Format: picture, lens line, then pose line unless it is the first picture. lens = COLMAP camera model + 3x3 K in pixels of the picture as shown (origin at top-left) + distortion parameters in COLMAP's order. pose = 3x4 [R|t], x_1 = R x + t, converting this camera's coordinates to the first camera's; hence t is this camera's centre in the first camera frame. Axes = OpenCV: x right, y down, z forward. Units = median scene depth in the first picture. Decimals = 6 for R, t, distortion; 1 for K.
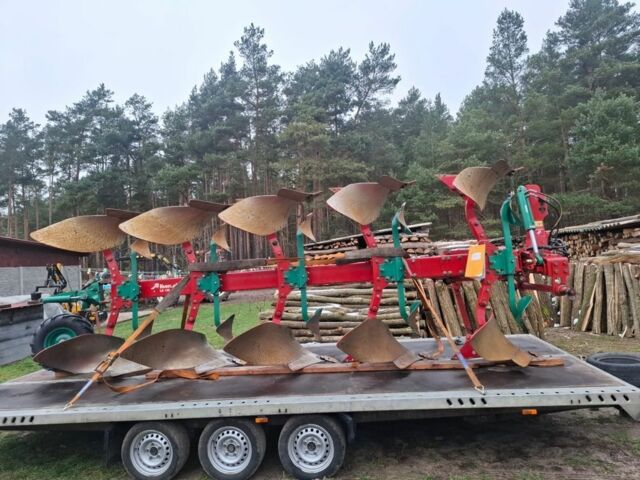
lens RADIAL K [[452.9, 0, 320.0], [0, 452.9, 240.0], [0, 0, 1]] dist [0.053392, -0.001347]
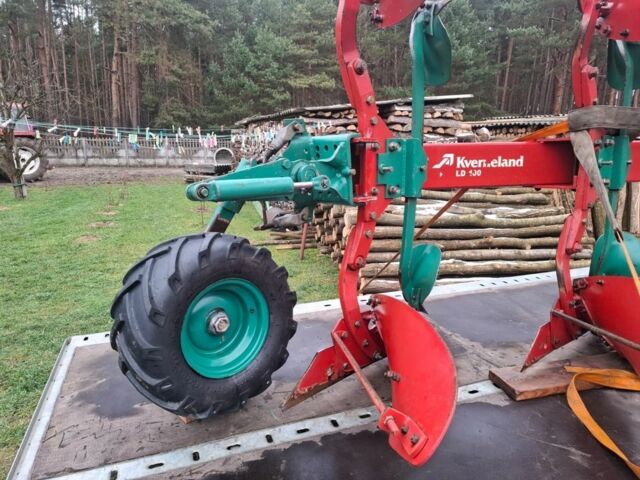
lens RADIAL K [[452.9, 0, 320.0], [0, 452.9, 240.0], [0, 0, 1]] dist [0.053392, -0.001347]
pose [[0.882164, -0.025961, 0.470225, -0.339518], [-0.090996, 0.970267, 0.224281, 0.047380], [-0.462067, -0.240641, 0.853573, 0.372514]]
